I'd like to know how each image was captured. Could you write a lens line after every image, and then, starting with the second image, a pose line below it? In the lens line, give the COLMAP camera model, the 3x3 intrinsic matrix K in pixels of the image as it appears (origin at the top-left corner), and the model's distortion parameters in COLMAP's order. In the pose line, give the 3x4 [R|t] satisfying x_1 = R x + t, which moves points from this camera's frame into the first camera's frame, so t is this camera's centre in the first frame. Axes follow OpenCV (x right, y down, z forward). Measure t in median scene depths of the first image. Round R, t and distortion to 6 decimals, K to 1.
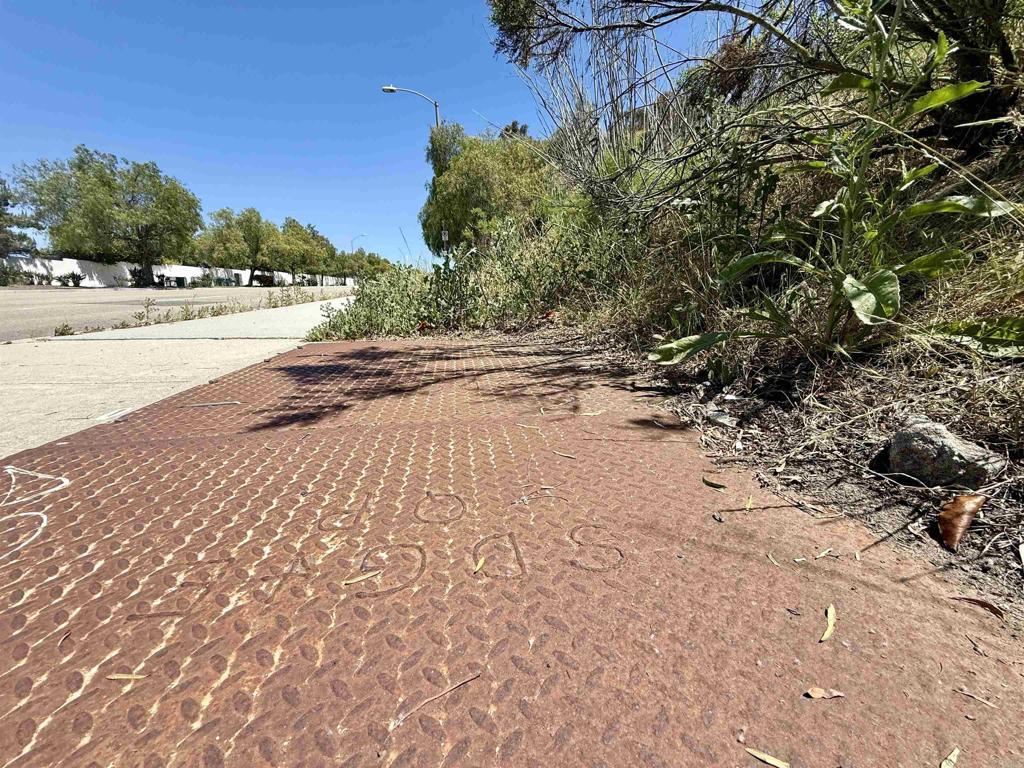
lens RADIAL K [[408.0, 0, 510.7], [0, 408.0, 375.1], [0, 0, 1]] dist [-0.001268, -0.000036]
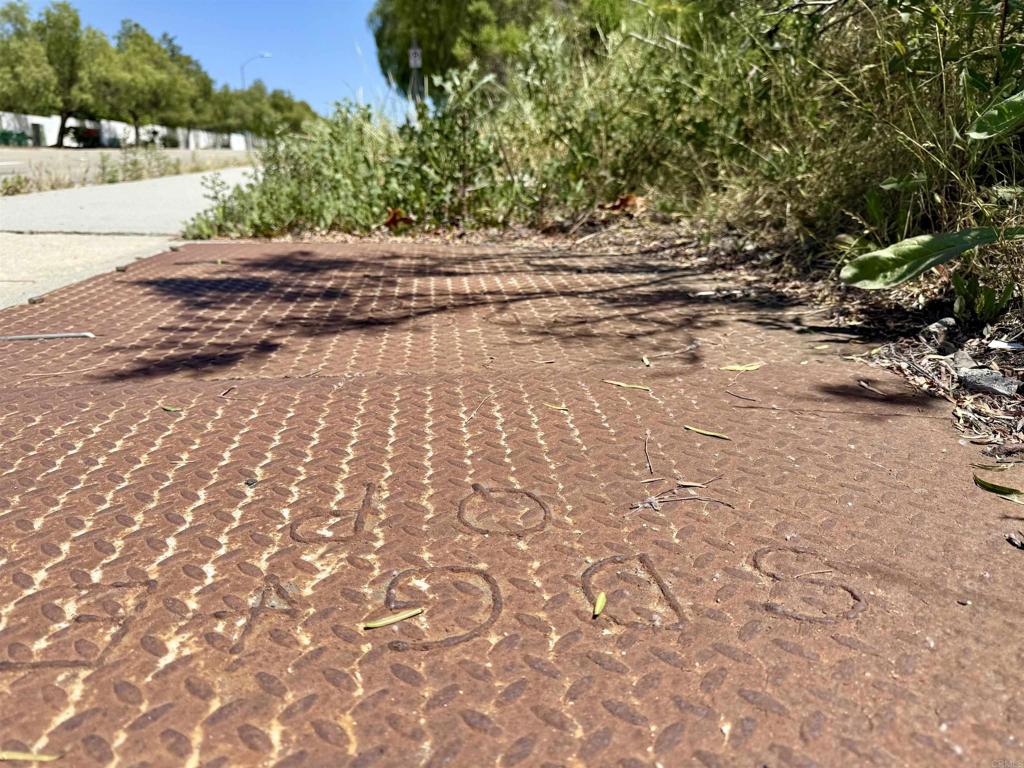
lens RADIAL K [[729.3, 0, 509.6], [0, 729.3, 373.6], [0, 0, 1]] dist [0.016486, -0.029961]
pose [[0.999388, 0.029865, -0.018194, -0.129141], [-0.028468, 0.996947, 0.072709, 0.054796], [0.020309, -0.072147, 0.997187, 0.015847]]
